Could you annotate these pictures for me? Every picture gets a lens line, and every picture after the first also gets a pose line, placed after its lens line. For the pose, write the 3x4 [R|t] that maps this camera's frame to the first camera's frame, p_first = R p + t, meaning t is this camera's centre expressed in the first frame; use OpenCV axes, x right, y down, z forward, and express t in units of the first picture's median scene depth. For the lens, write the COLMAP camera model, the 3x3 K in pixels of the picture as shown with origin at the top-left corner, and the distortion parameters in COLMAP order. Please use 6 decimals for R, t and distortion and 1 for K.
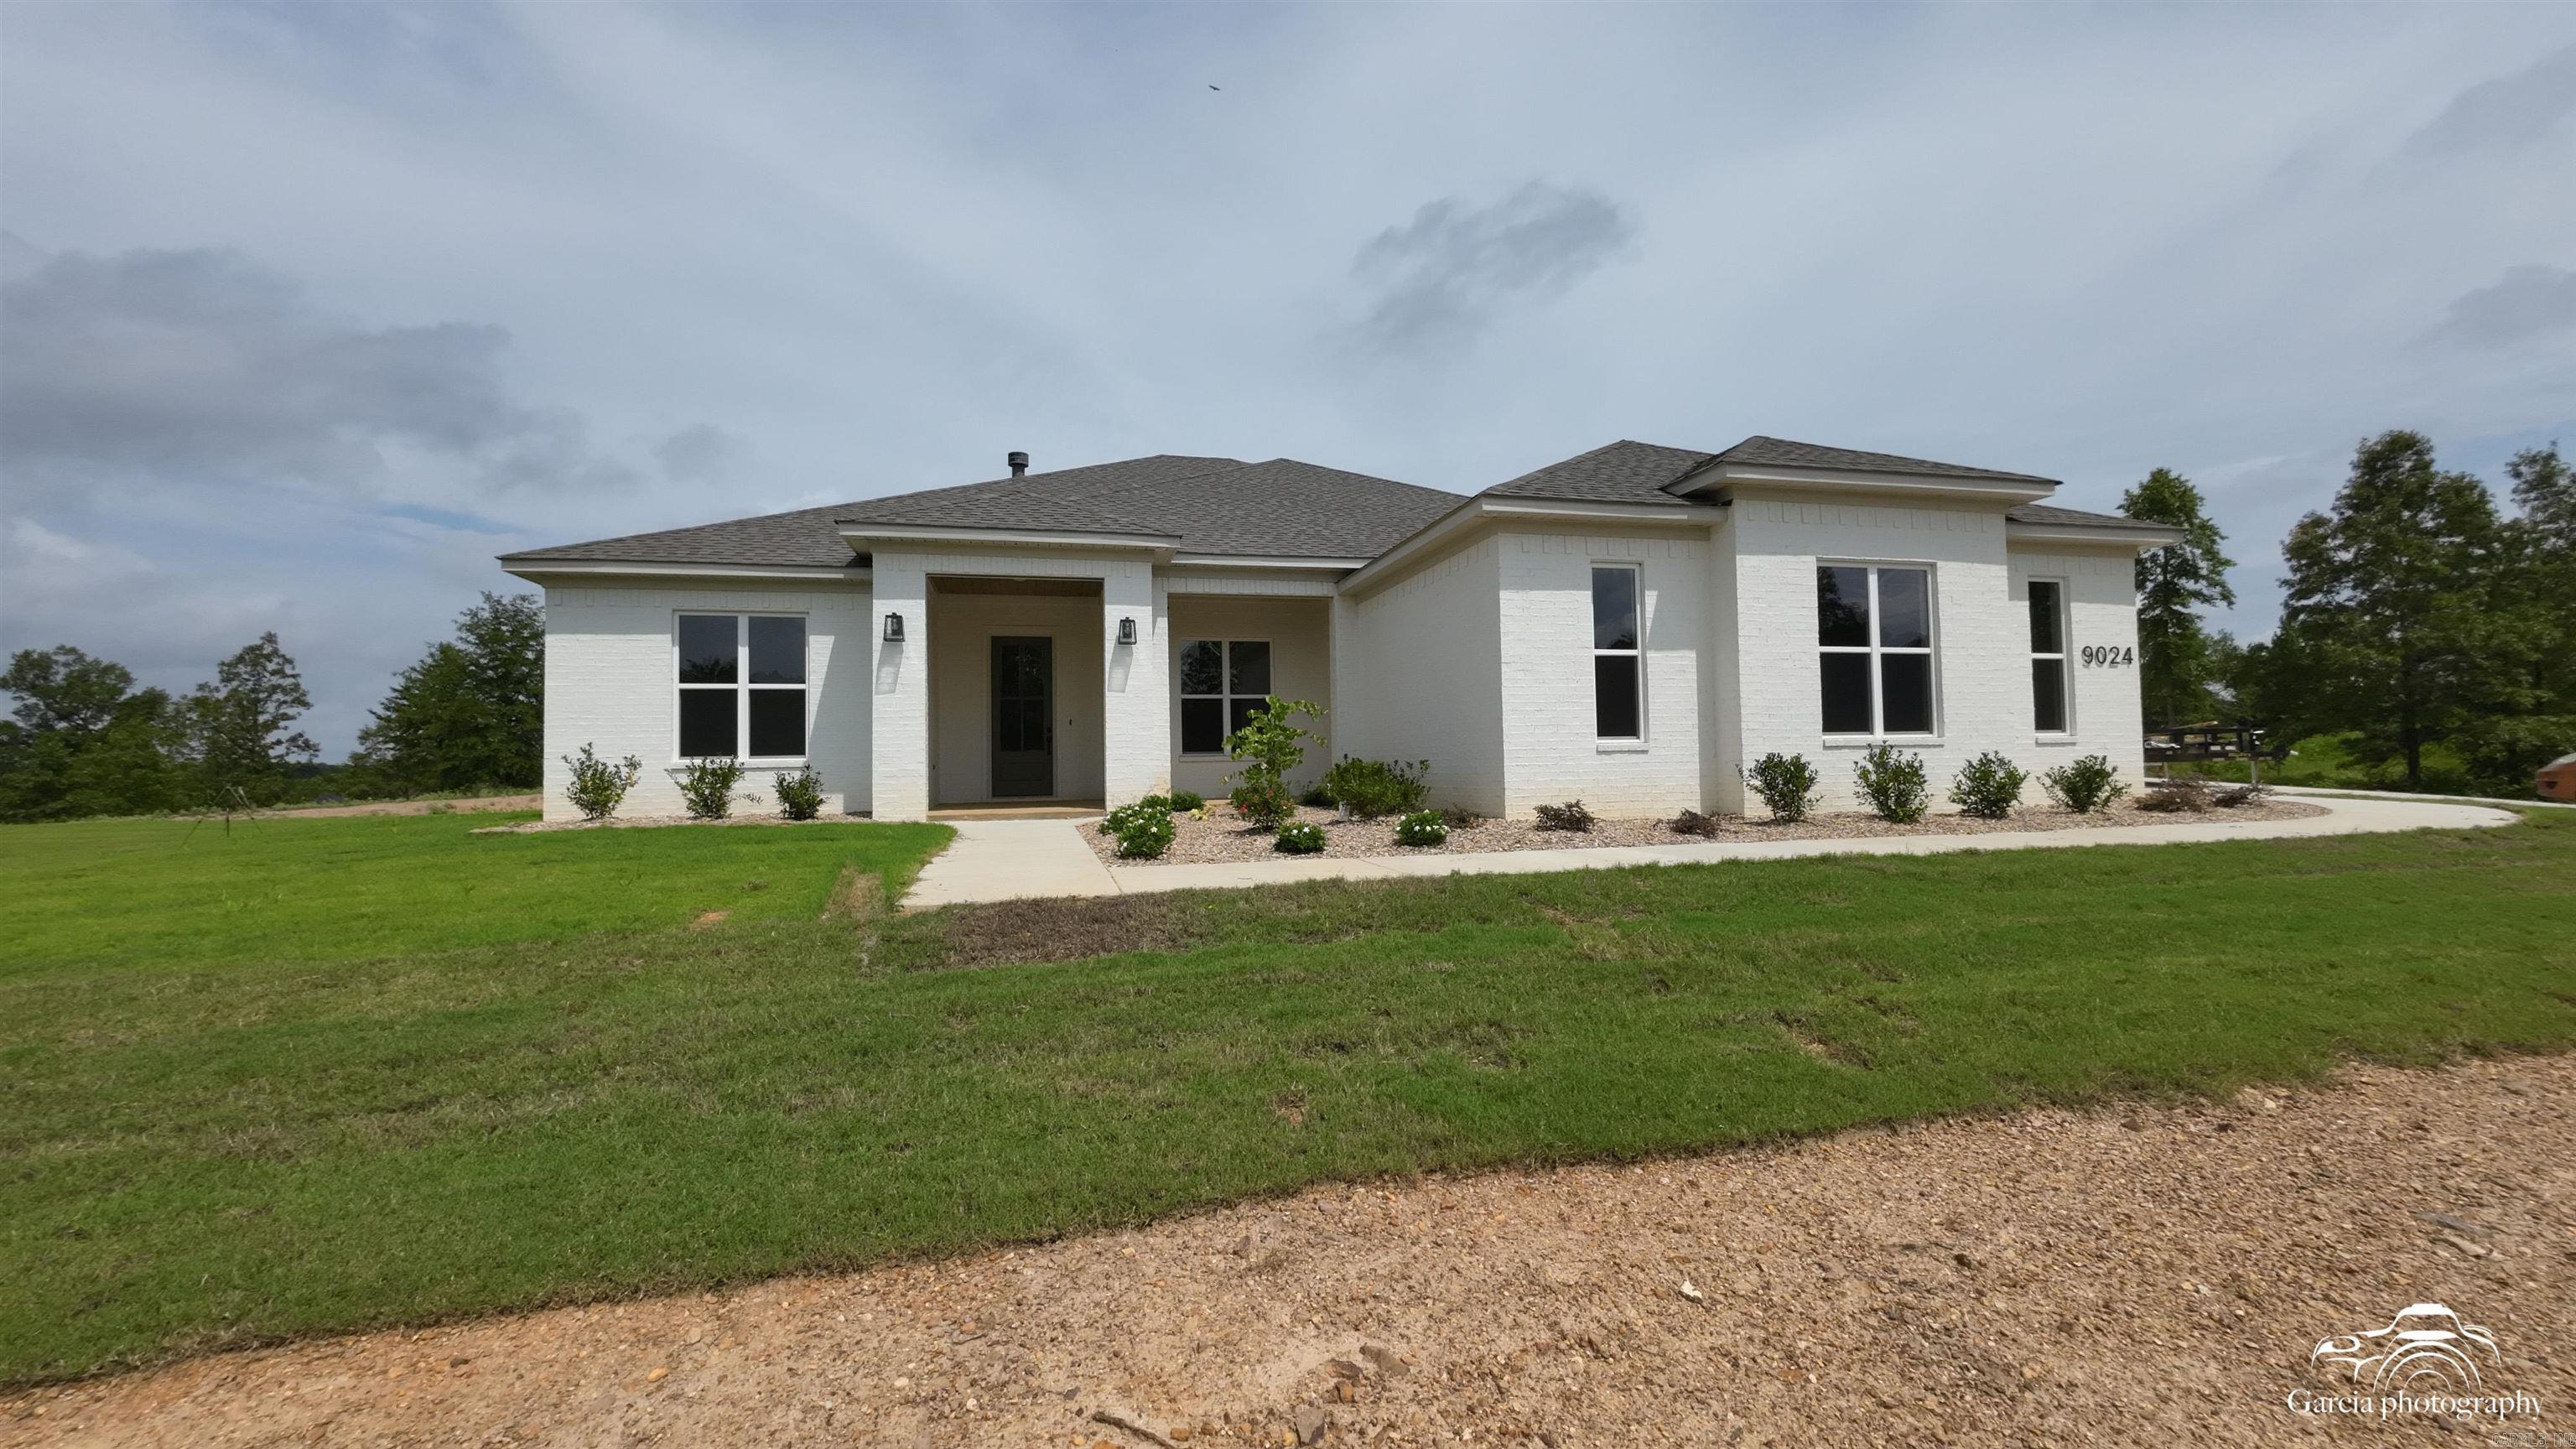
lens RADIAL K [[1011.0, 0, 1292.6], [0, 1011.0, 728.3], [0, 0, 1]] dist [0.002576, 0.000089]
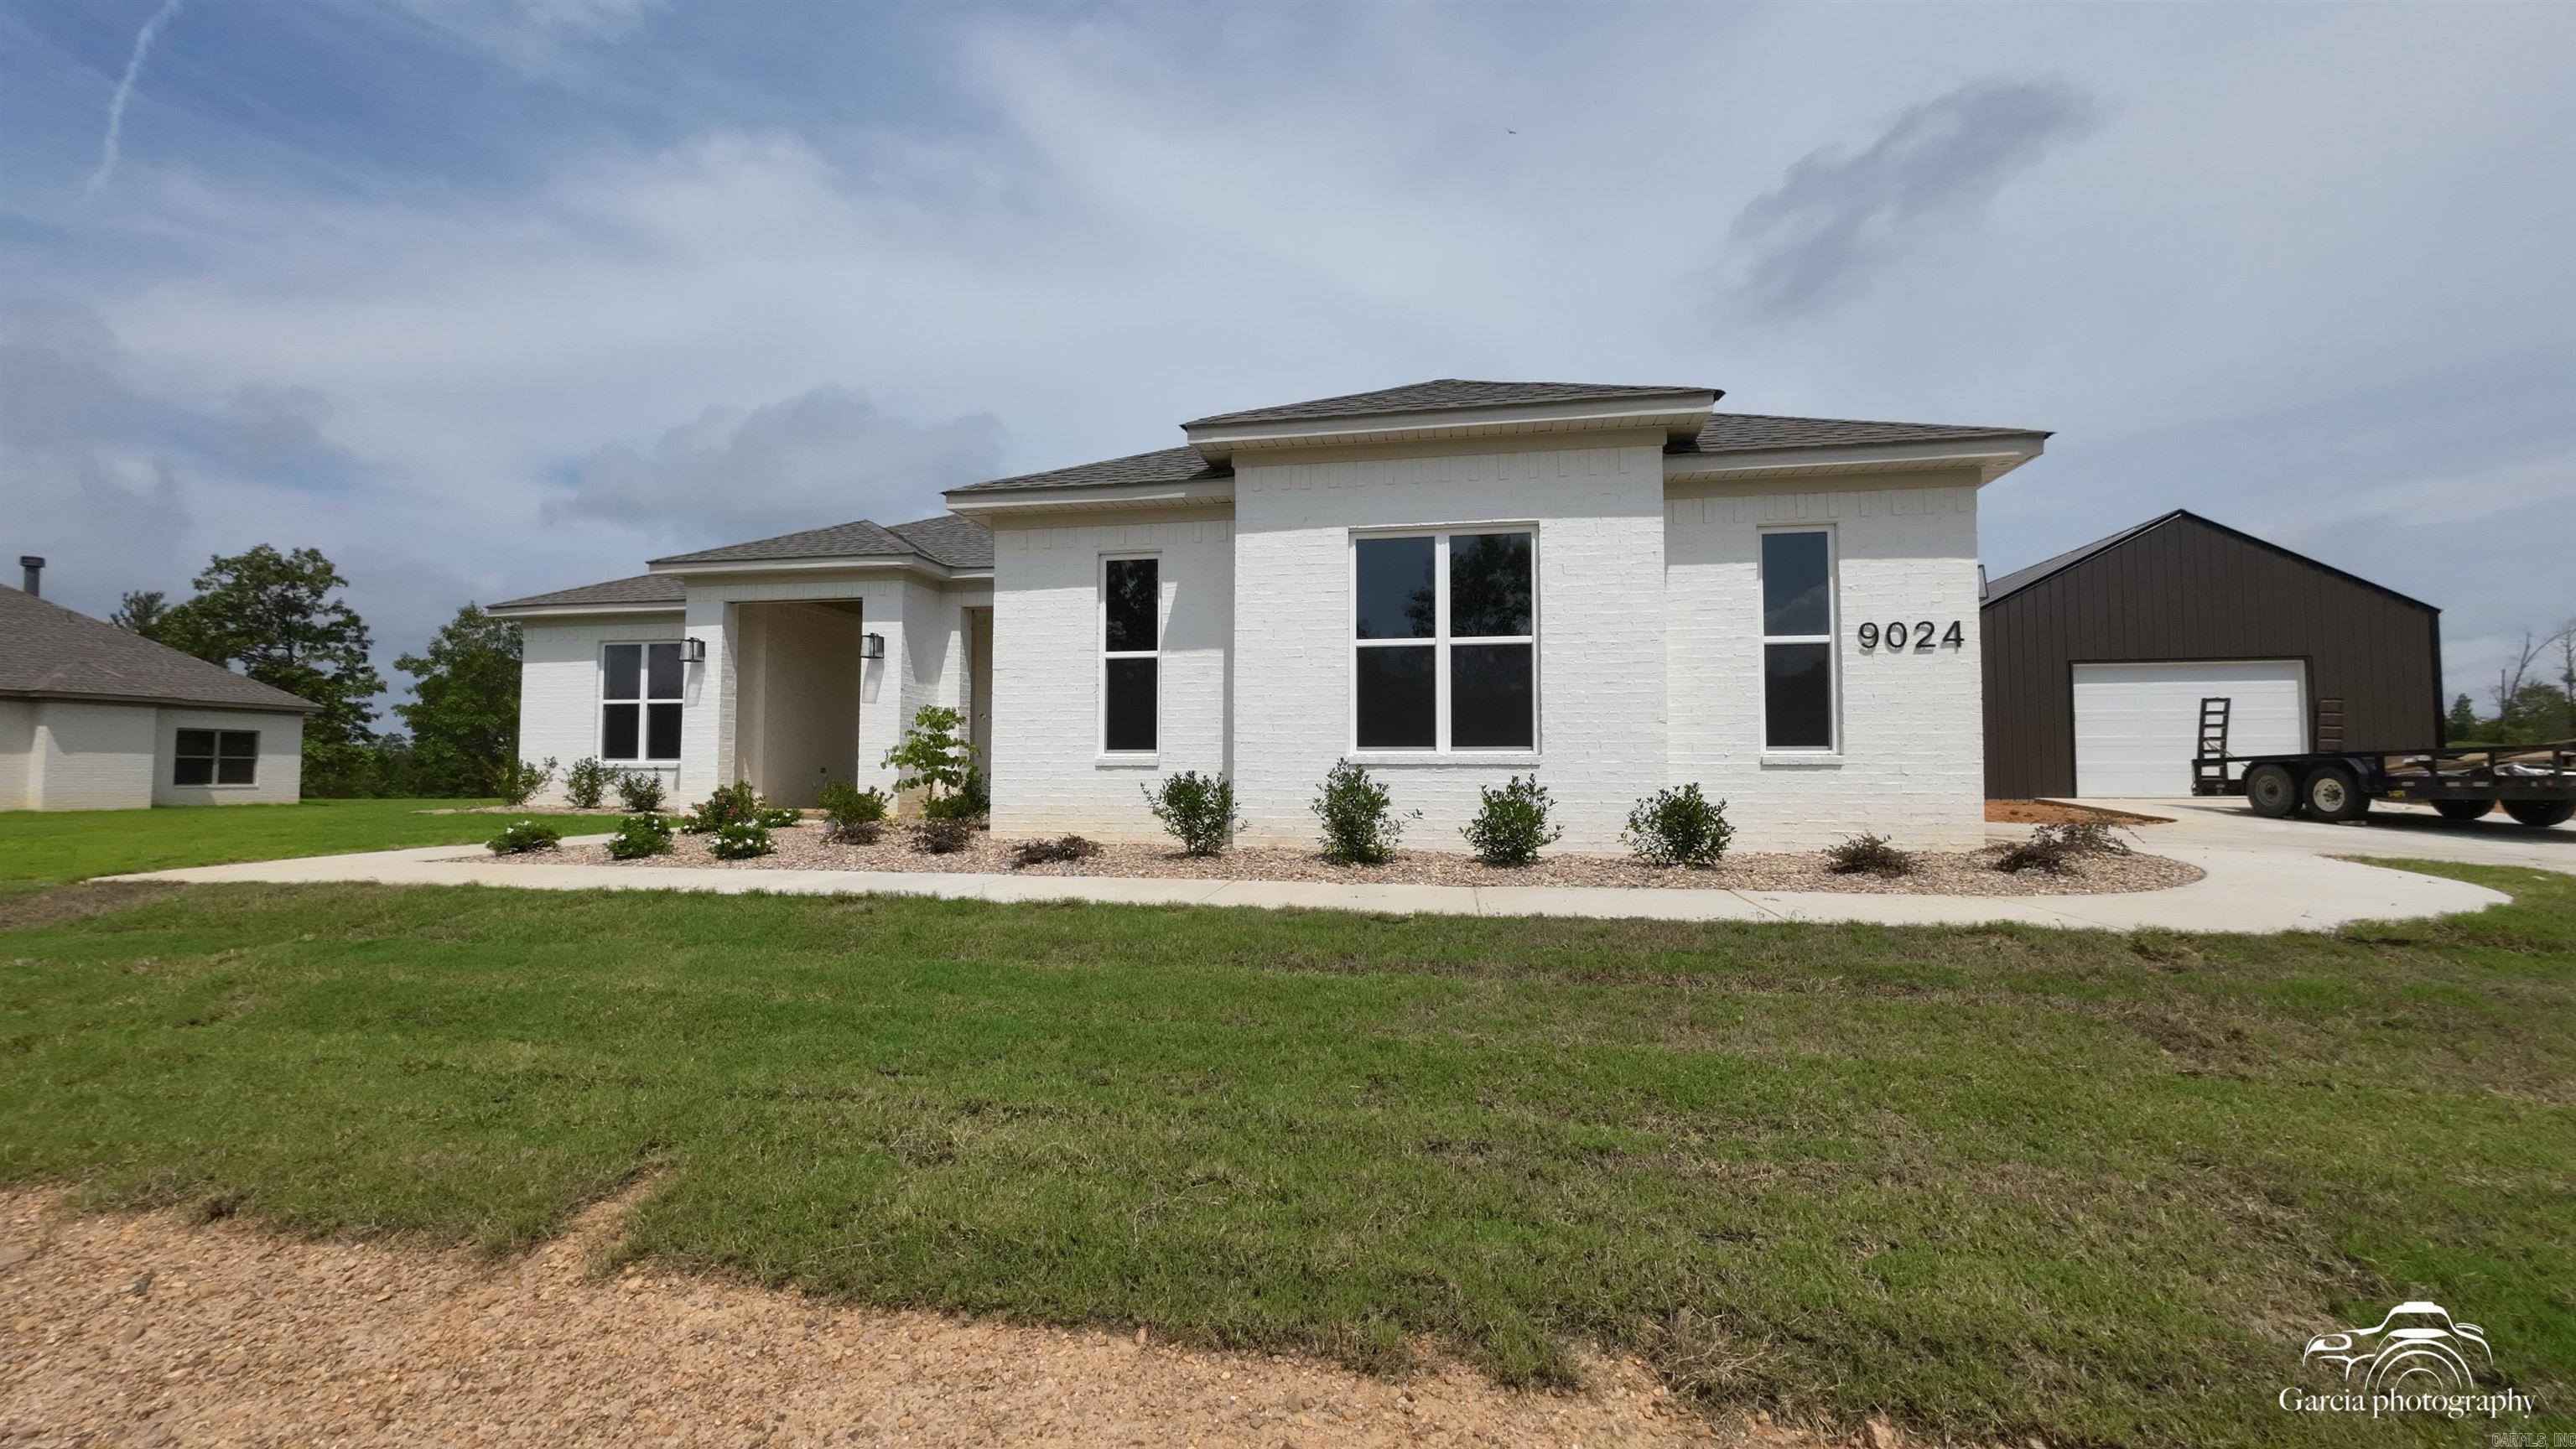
lens RADIAL K [[1011.0, 0, 1292.6], [0, 1011.0, 728.3], [0, 0, 1]] dist [0.002576, 0.000089]
pose [[0.909908, 0.000864, -0.414808, 0.720710], [-0.003088, 0.999984, -0.004691, -0.006233], [0.414798, 0.005549, 0.909897, 0.226595]]
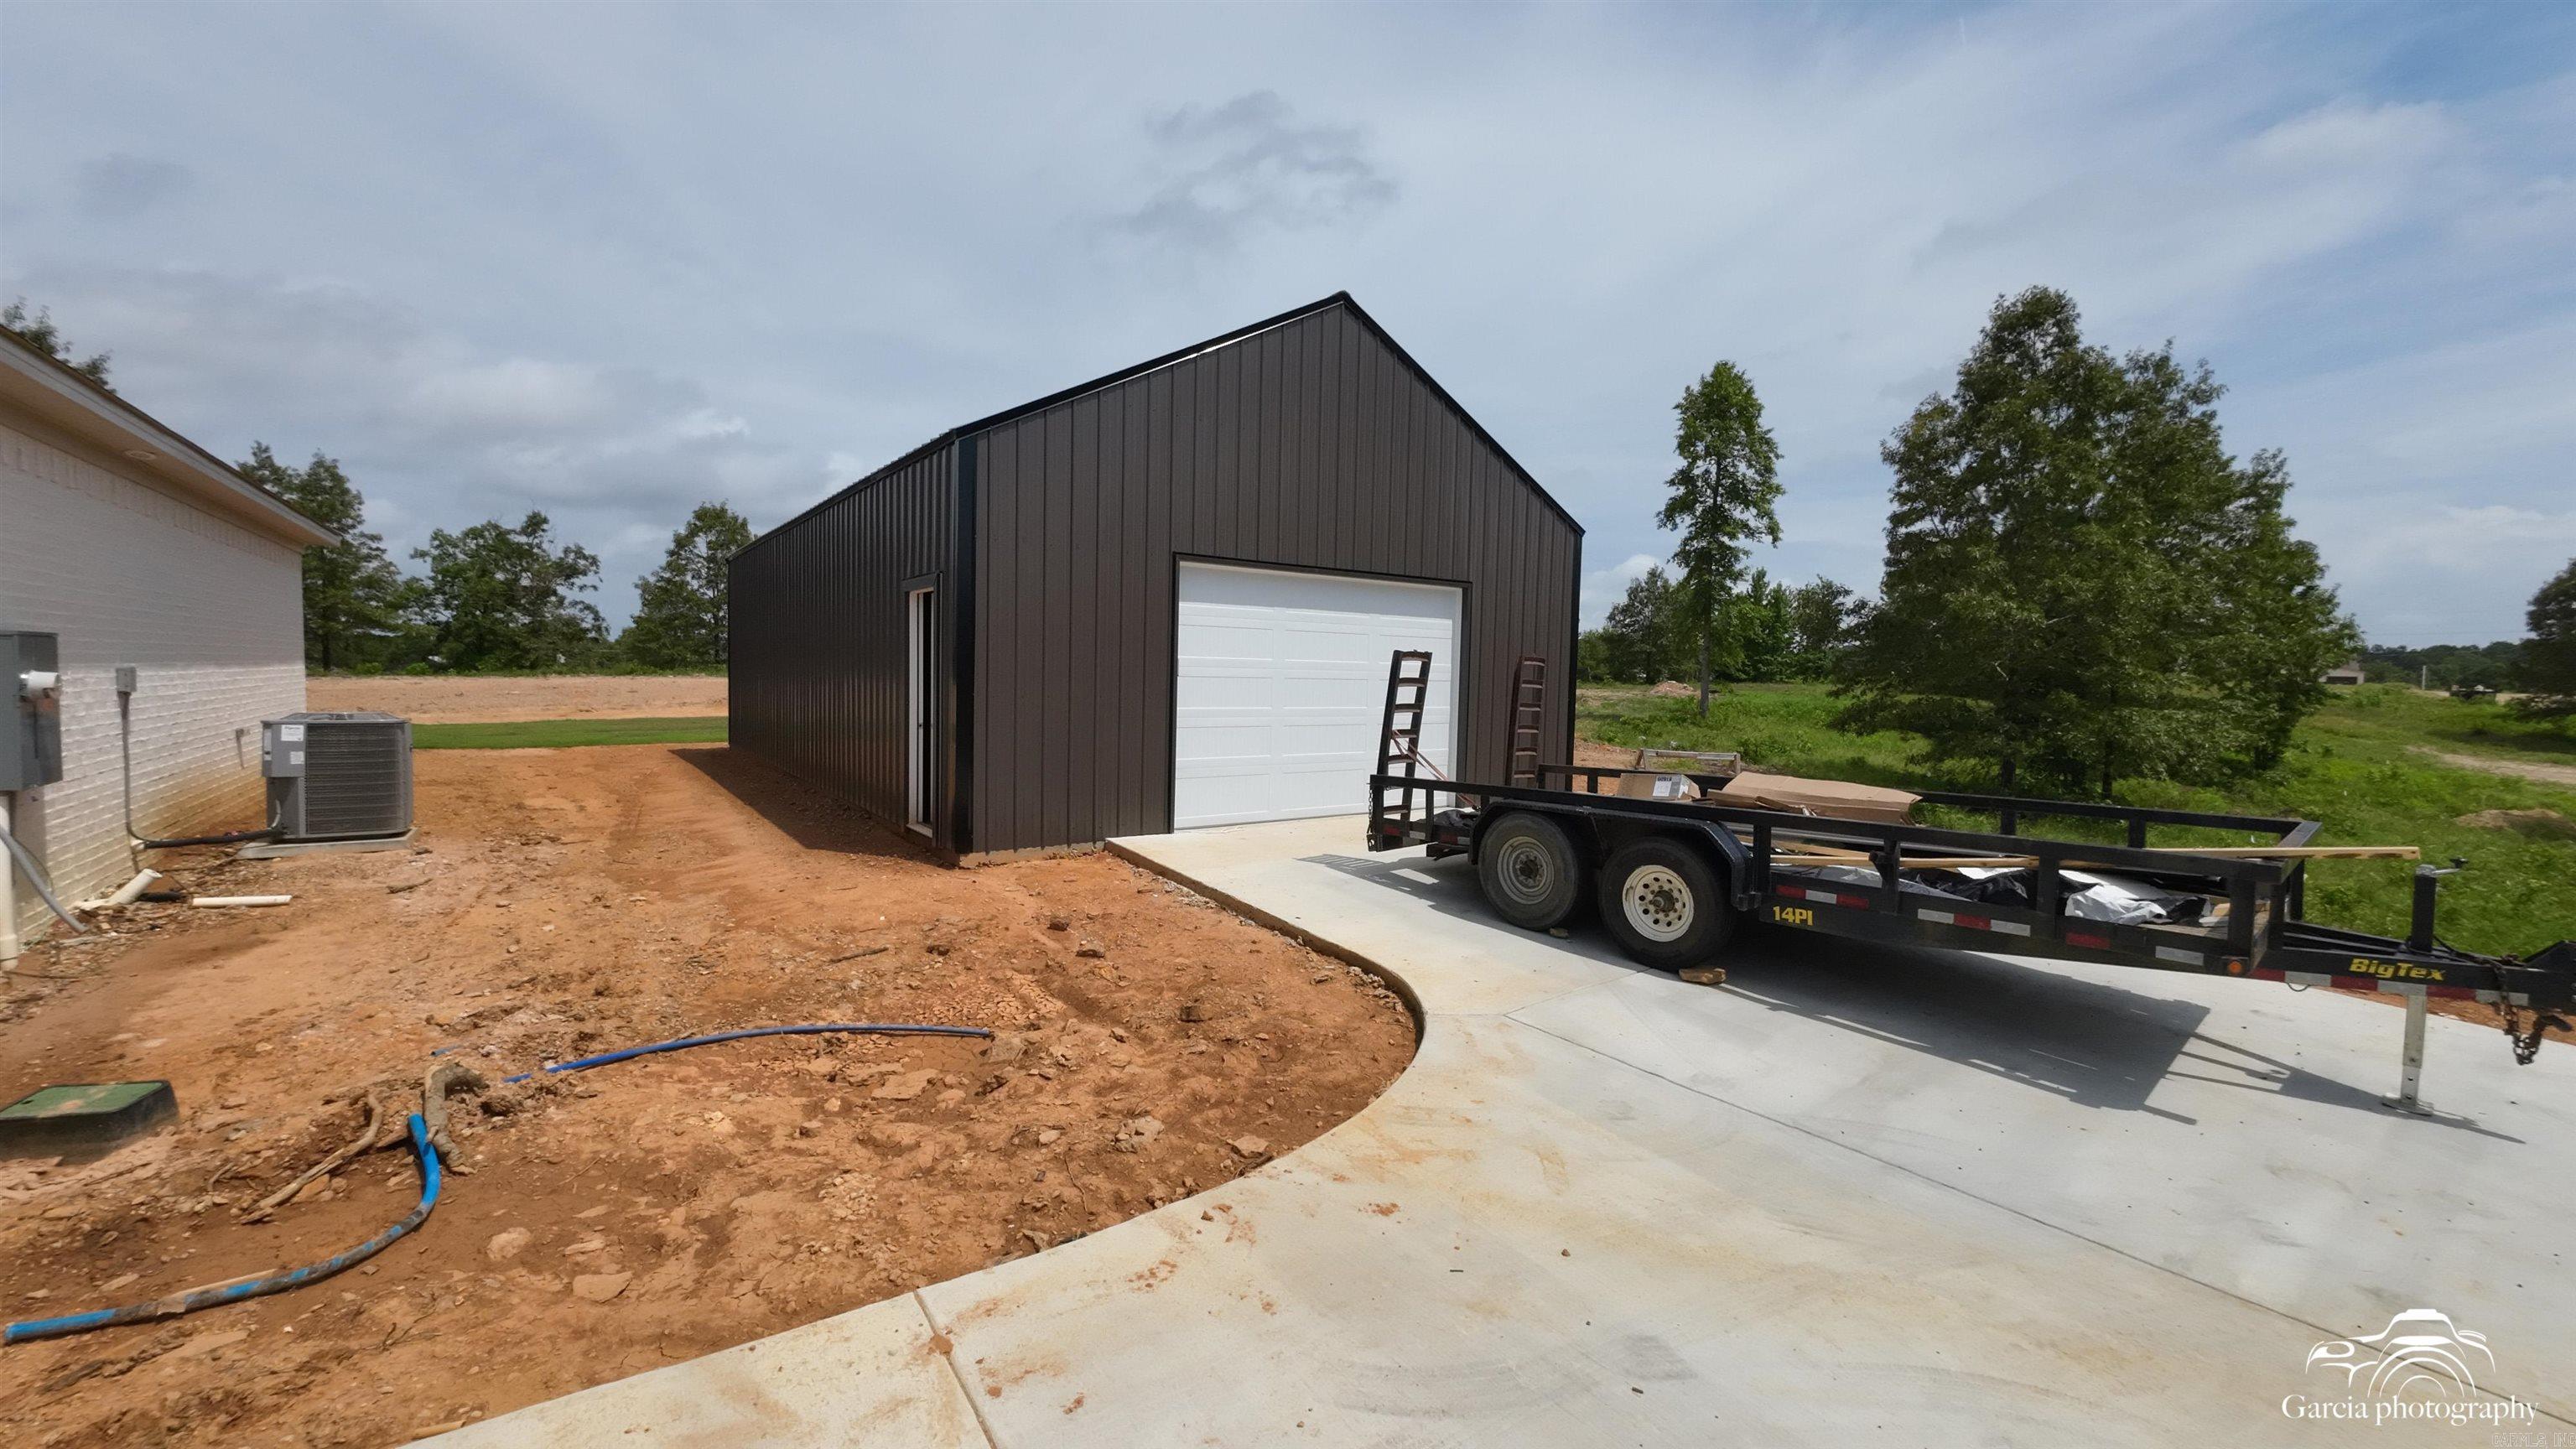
lens RADIAL K [[1011.0, 0, 1292.6], [0, 1011.0, 728.3], [0, 0, 1]] dist [0.002576, 0.000089]
pose [[0.928385, 0.017315, 0.371217, 0.966539], [-0.050208, 0.995599, 0.079129, -0.055713], [-0.368214, -0.092100, 0.925168, 1.395611]]
